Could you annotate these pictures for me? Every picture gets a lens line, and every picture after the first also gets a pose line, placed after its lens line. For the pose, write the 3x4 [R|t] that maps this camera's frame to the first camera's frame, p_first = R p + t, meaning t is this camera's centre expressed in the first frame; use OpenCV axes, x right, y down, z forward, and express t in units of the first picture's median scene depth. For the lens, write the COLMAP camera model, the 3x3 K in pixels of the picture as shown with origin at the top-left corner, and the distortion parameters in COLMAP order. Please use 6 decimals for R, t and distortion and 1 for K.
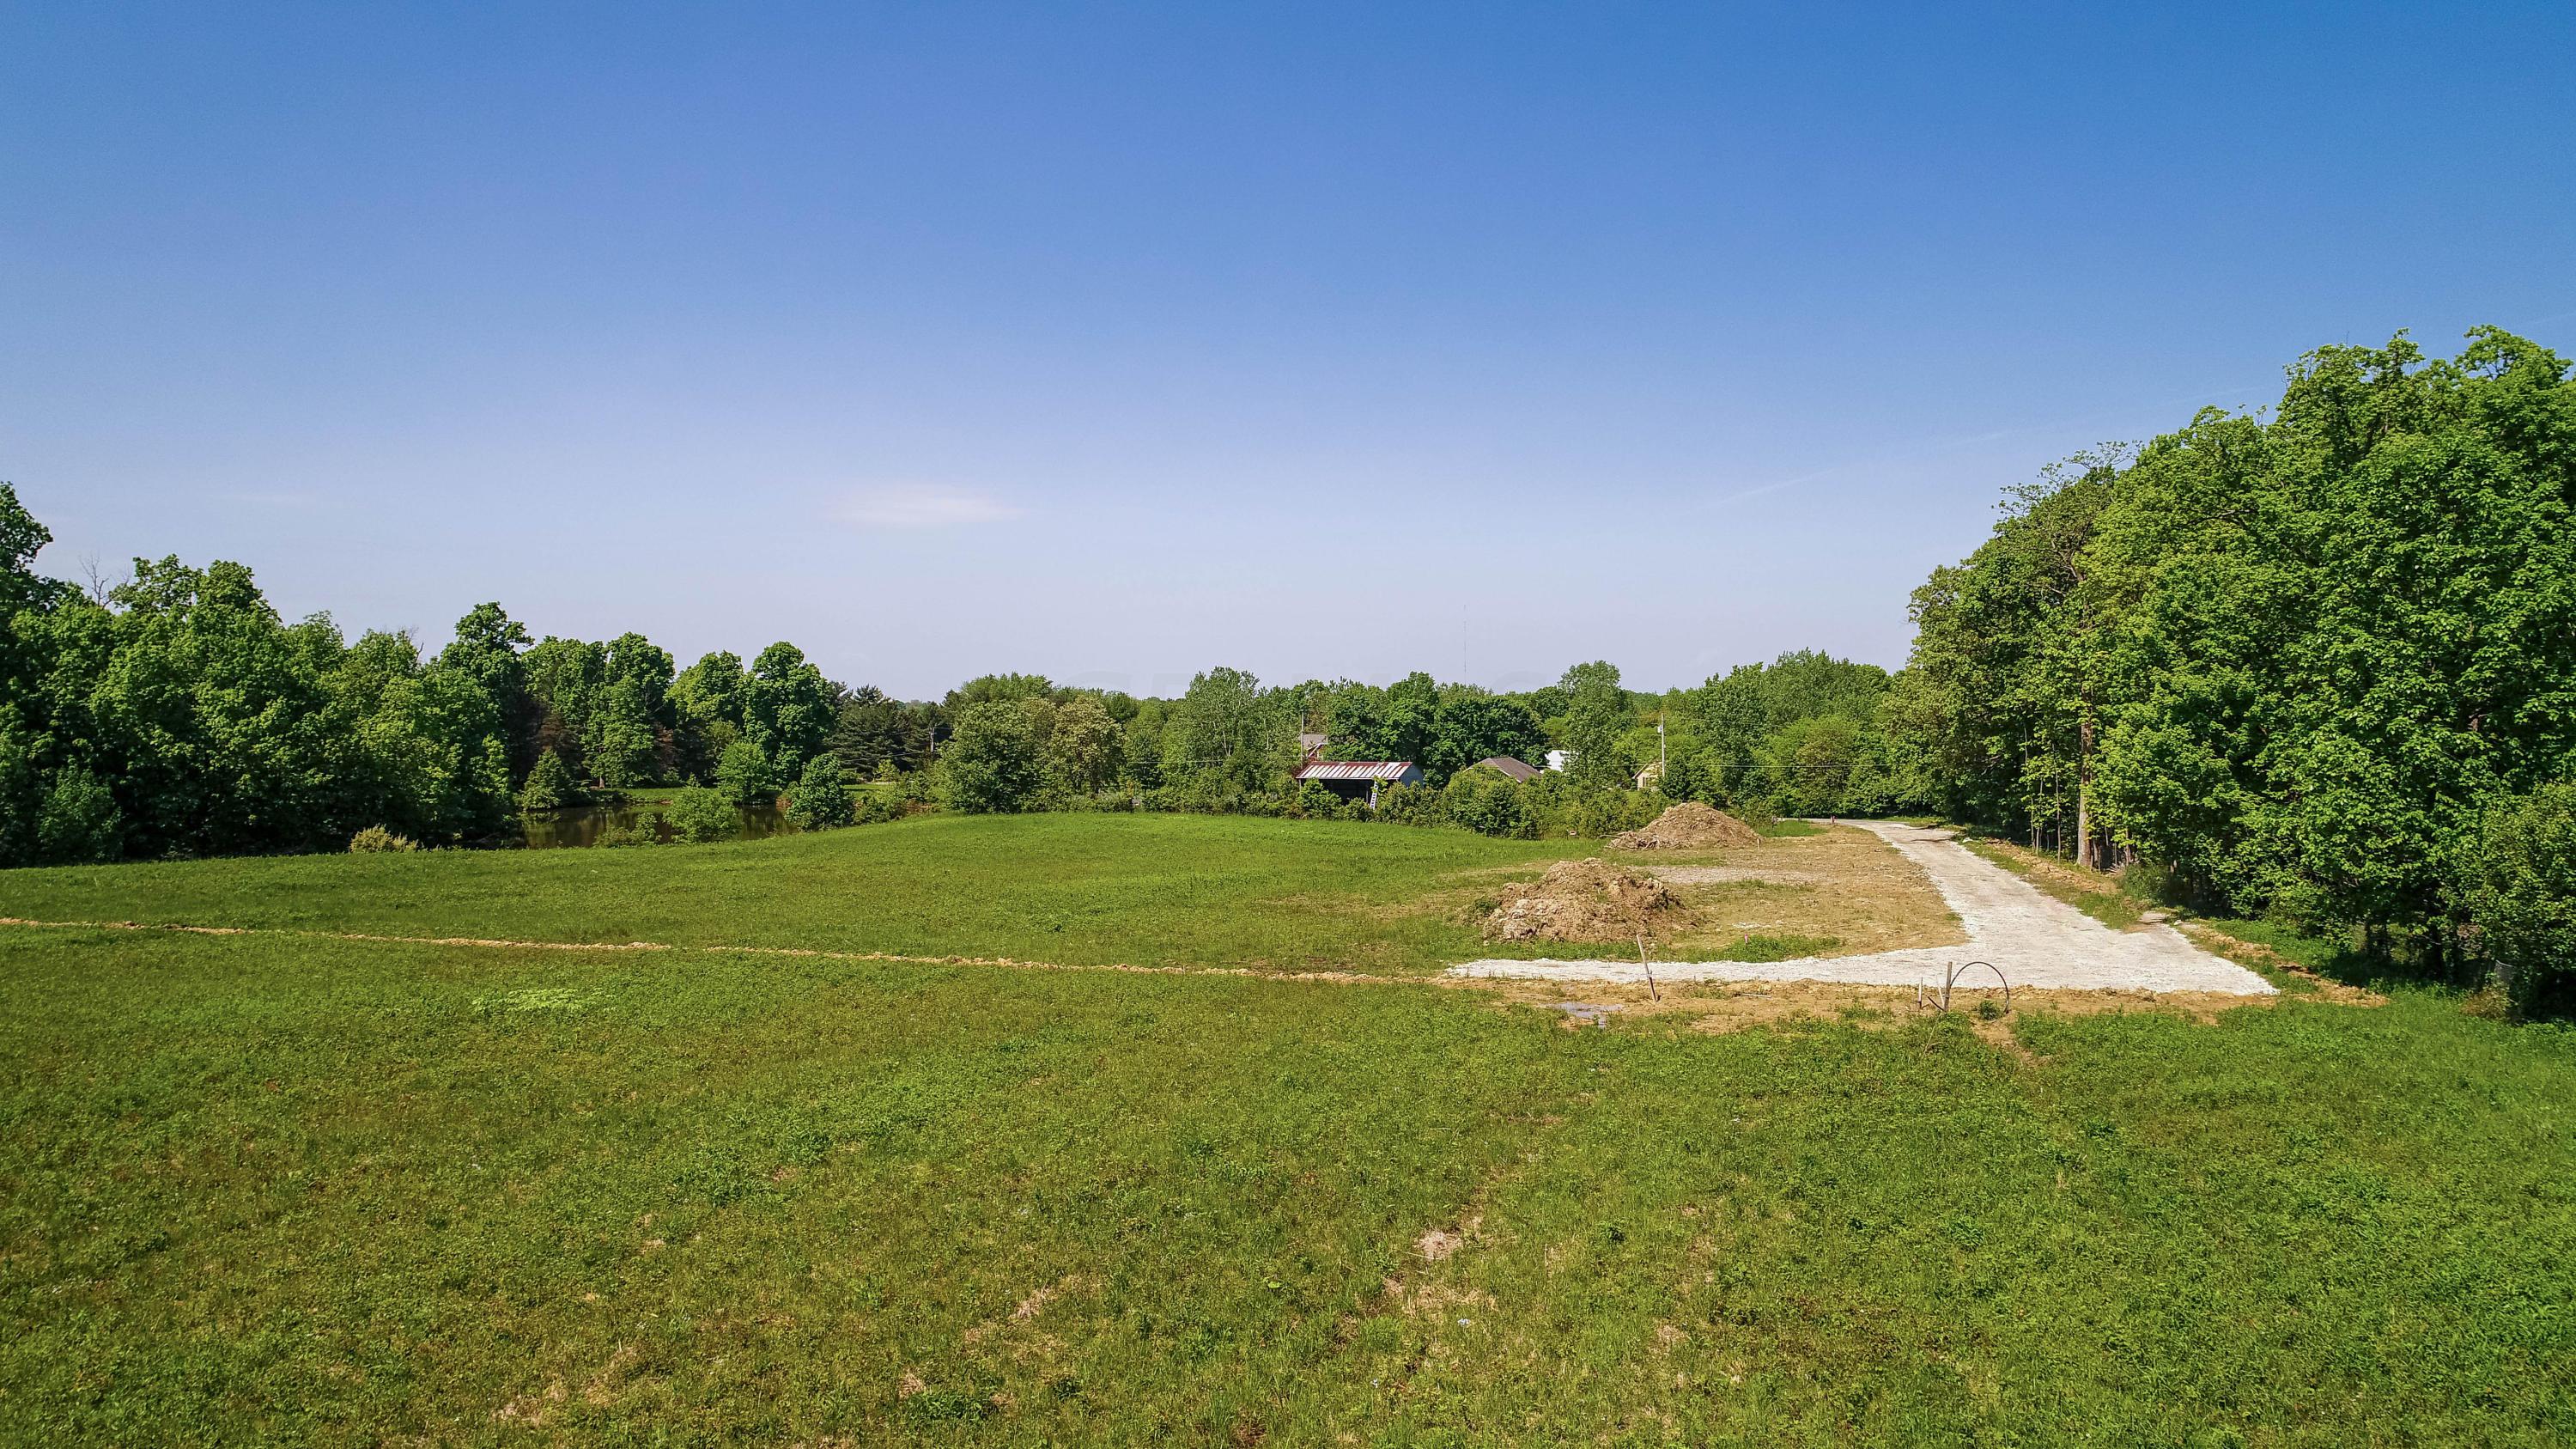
lens RADIAL K [[1735.1, 0, 1288.3], [0, 1735.1, 733.8], [0, 0, 1]] dist [0.003912, 0.000321]
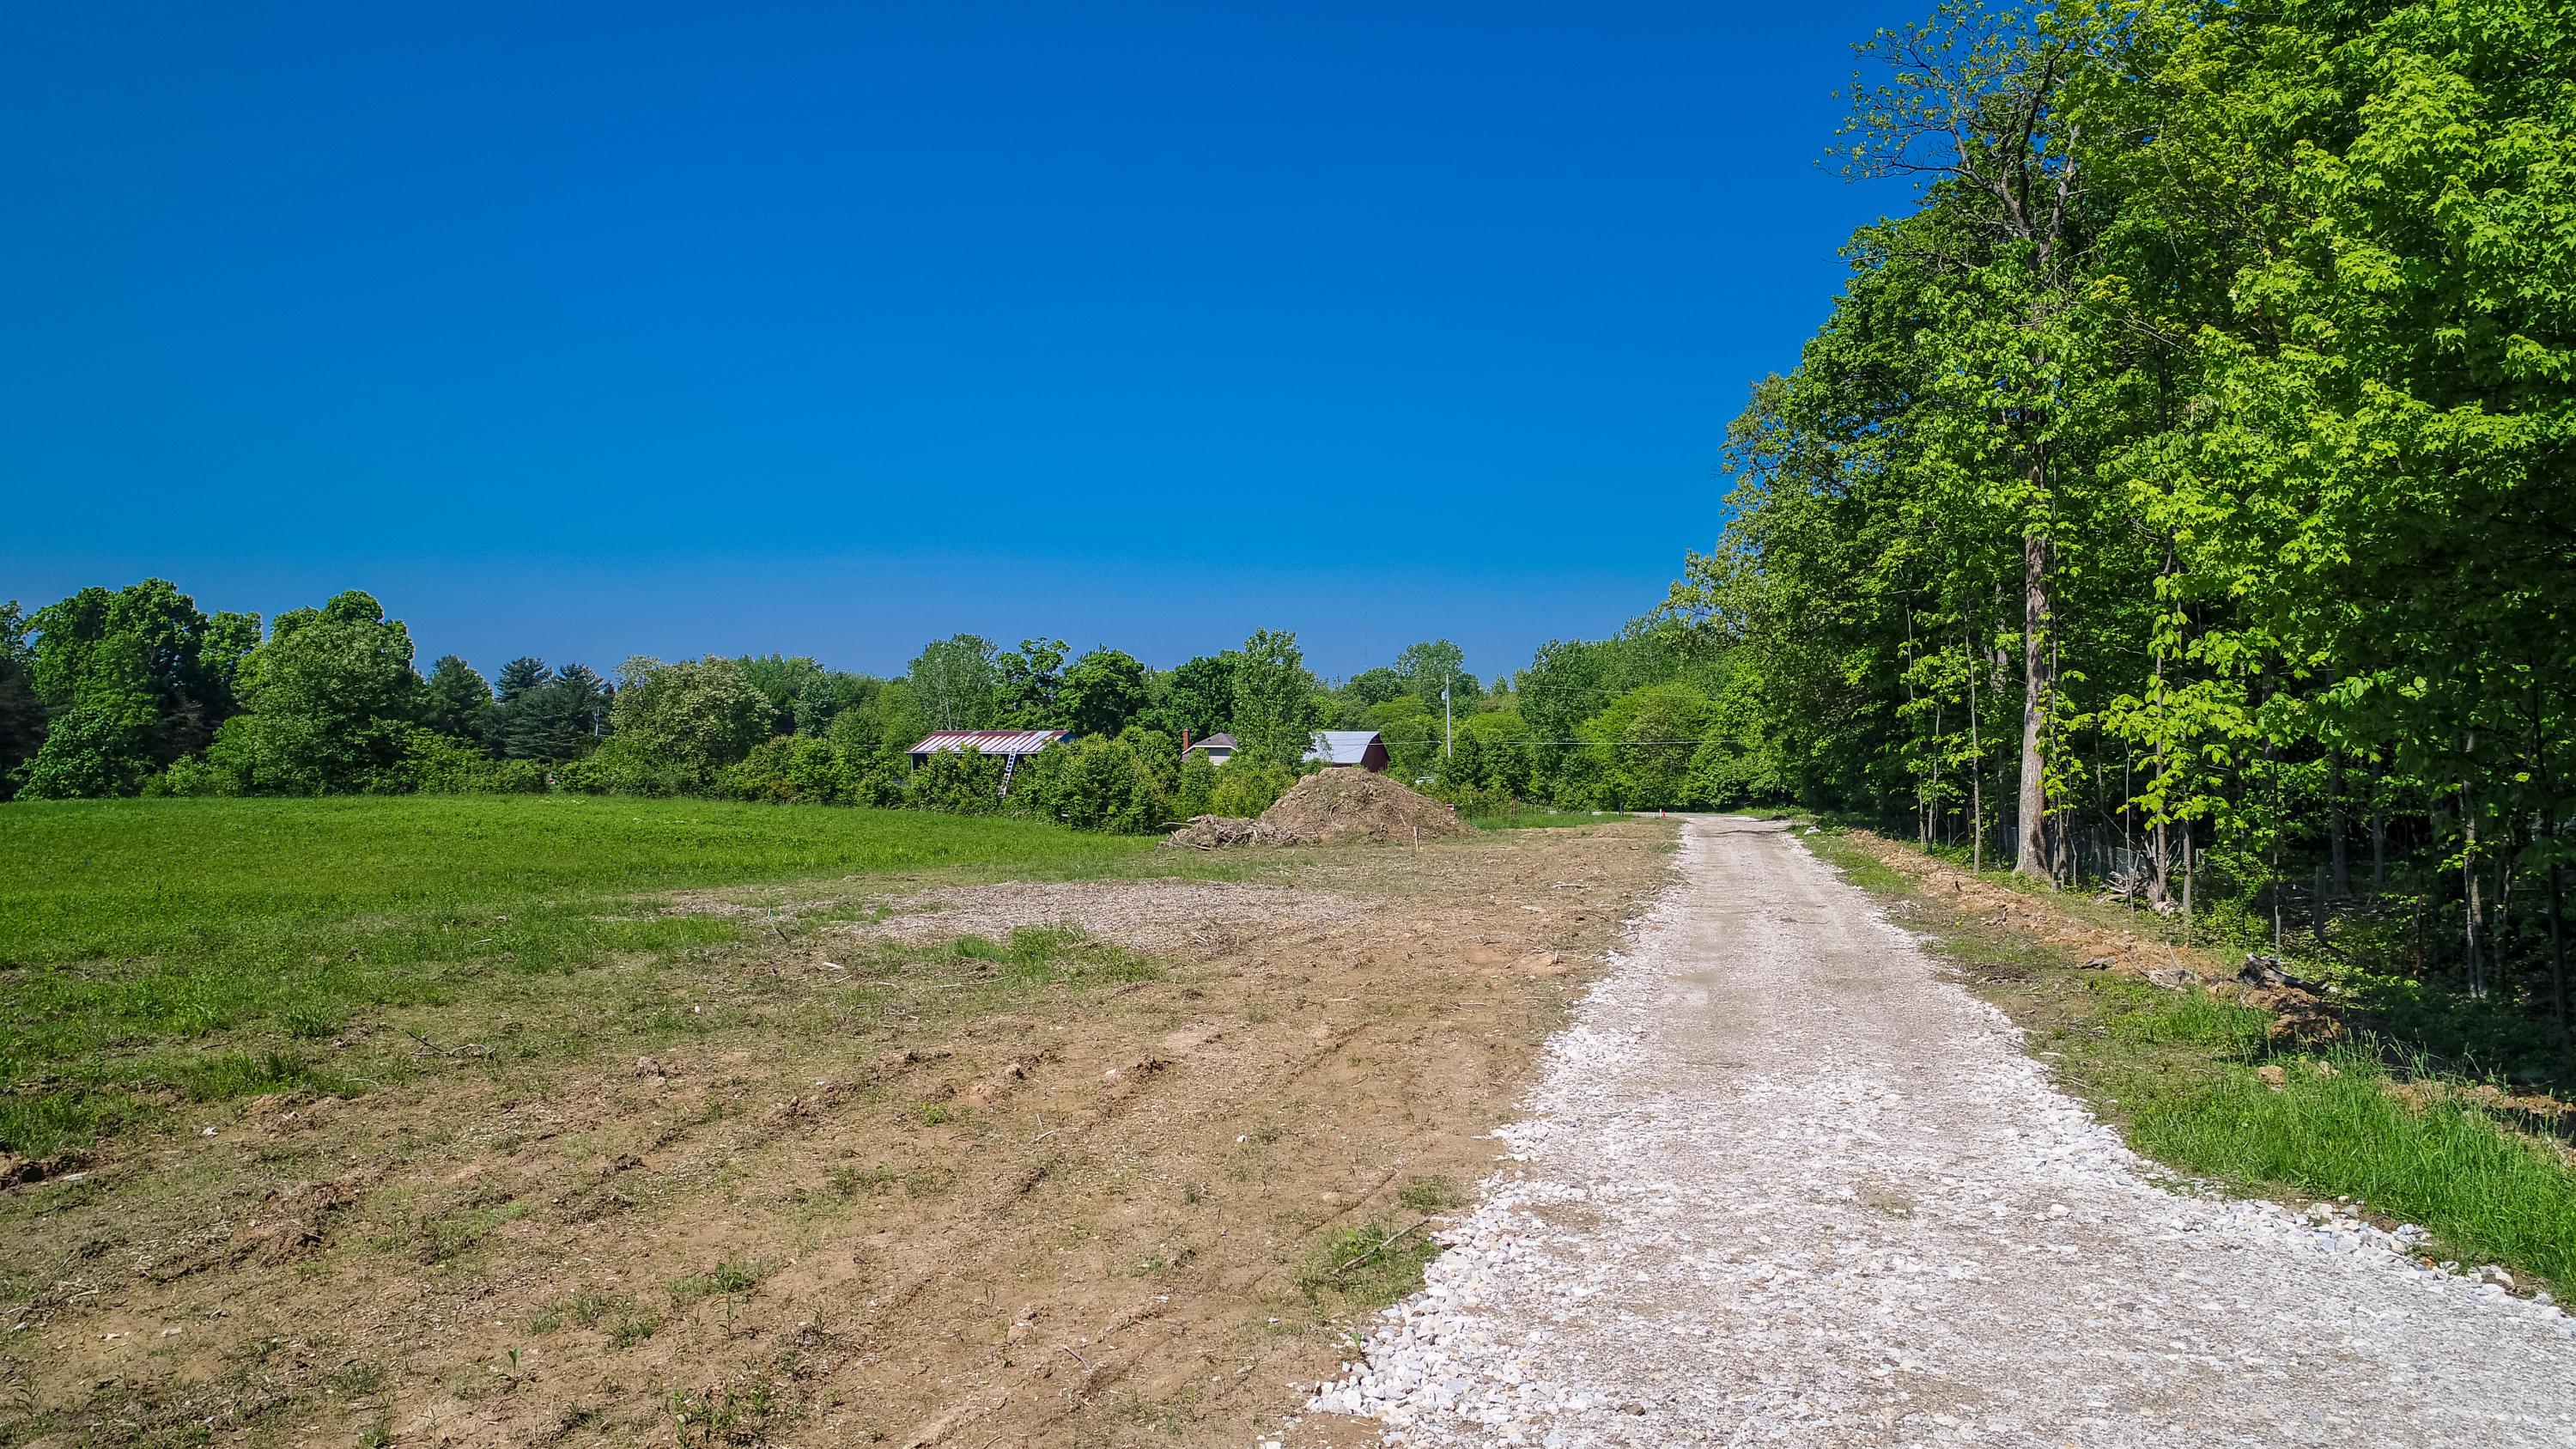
lens RADIAL K [[1735.1, 0, 1288.3], [0, 1735.1, 733.8], [0, 0, 1]] dist [0.003912, 0.000321]
pose [[0.998544, 0.000767, 0.053936, 0.122817], [-0.000541, 0.999991, -0.004198, 0.020764], [-0.053939, 0.004163, 0.998536, 0.284685]]
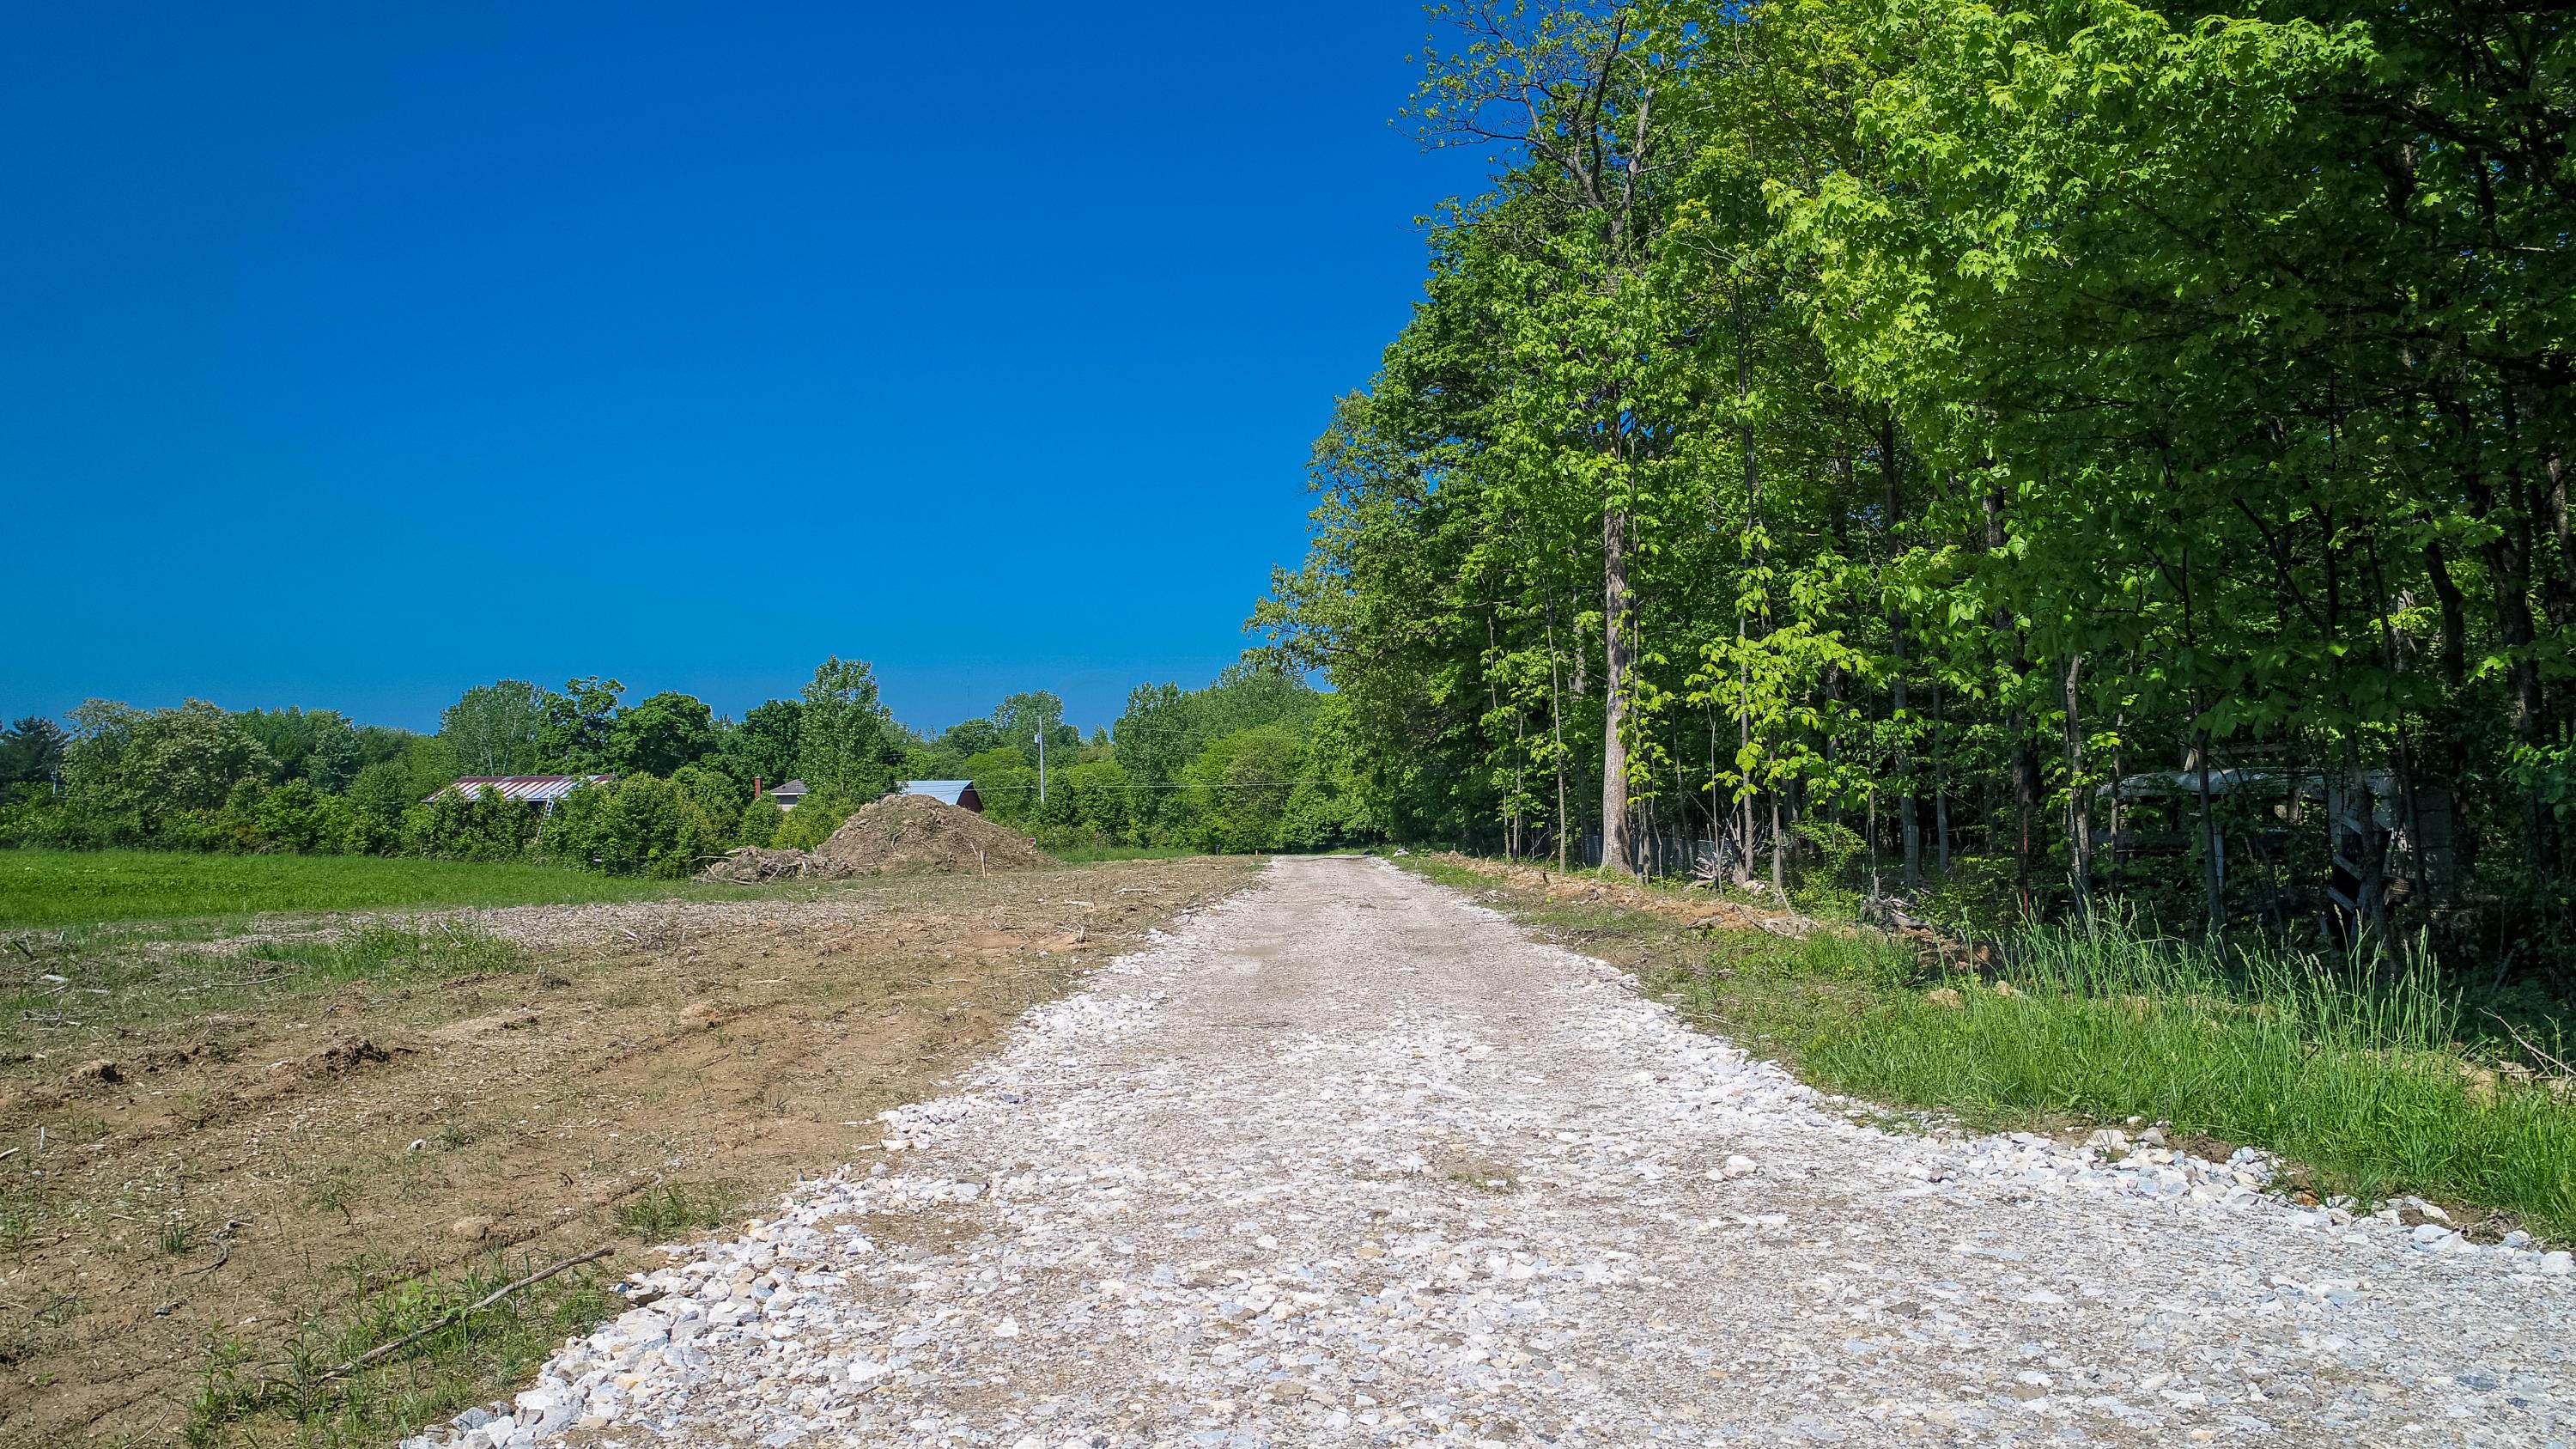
lens RADIAL K [[1735.1, 0, 1288.3], [0, 1735.1, 733.8], [0, 0, 1]] dist [0.003912, 0.000321]
pose [[0.960872, -0.002406, 0.276981, 0.132264], [0.013112, 0.999236, -0.036807, 0.028318], [-0.276681, 0.038999, 0.960170, 0.307831]]
